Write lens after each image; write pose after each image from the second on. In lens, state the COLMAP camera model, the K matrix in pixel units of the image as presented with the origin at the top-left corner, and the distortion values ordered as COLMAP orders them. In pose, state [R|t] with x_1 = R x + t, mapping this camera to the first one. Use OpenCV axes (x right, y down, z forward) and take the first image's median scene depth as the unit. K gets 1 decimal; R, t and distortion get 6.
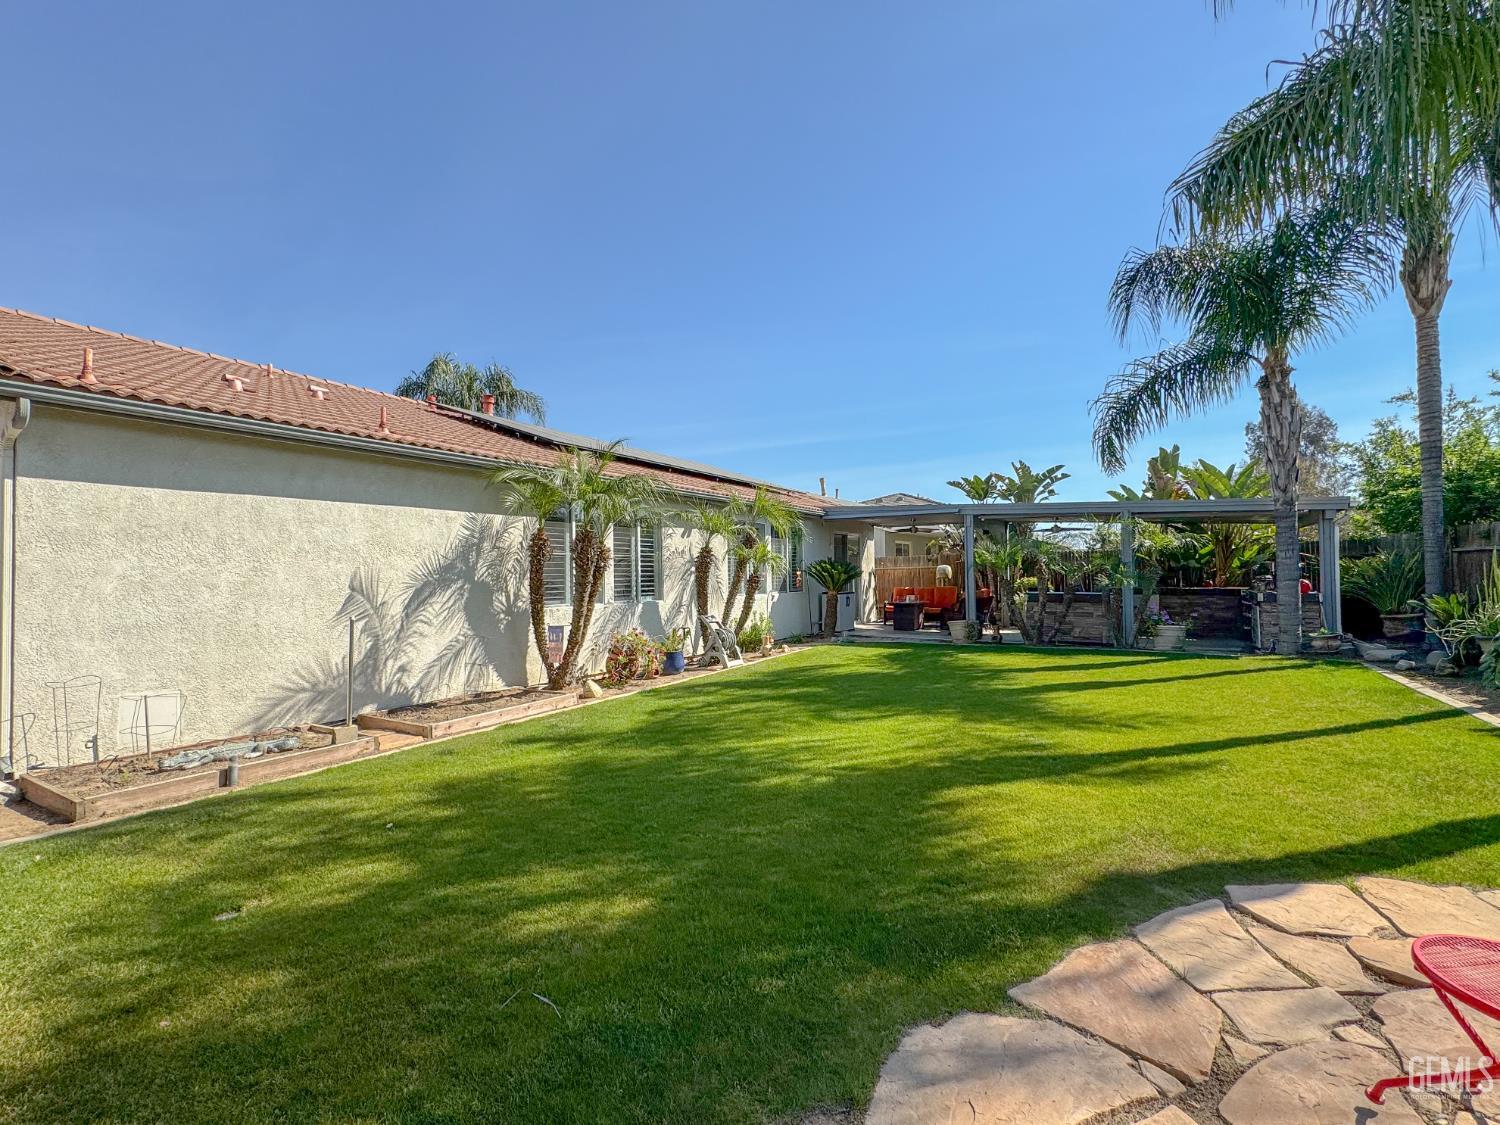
lens RADIAL K [[695.5, 0, 745.8], [0, 695.5, 563.5], [0, 0, 1]] dist [-0.000663, 0.000125]
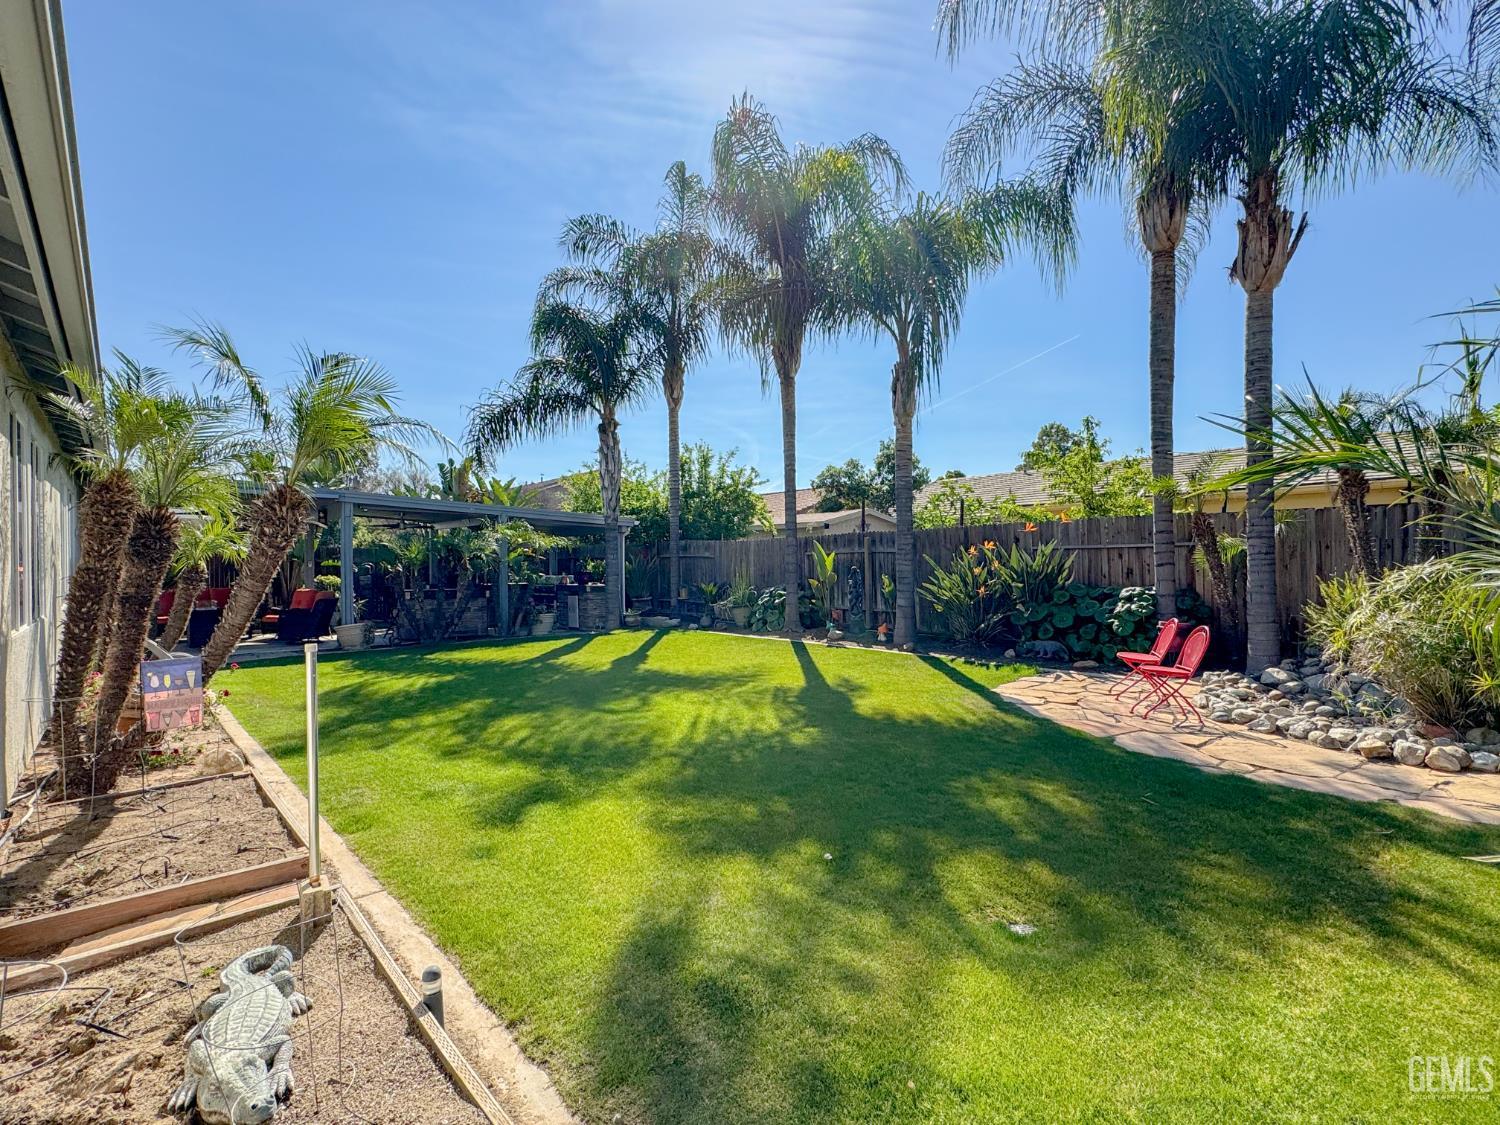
lens RADIAL K [[730.4, 0, 744.5], [0, 730.4, 565.1], [0, 0, 1]] dist [-0.003682, -0.000133]
pose [[0.277731, 0.010515, 0.960601, -0.543884], [-0.011242, 0.999907, -0.007695, 0.011591], [-0.960593, -0.008661, 0.277824, 0.350352]]
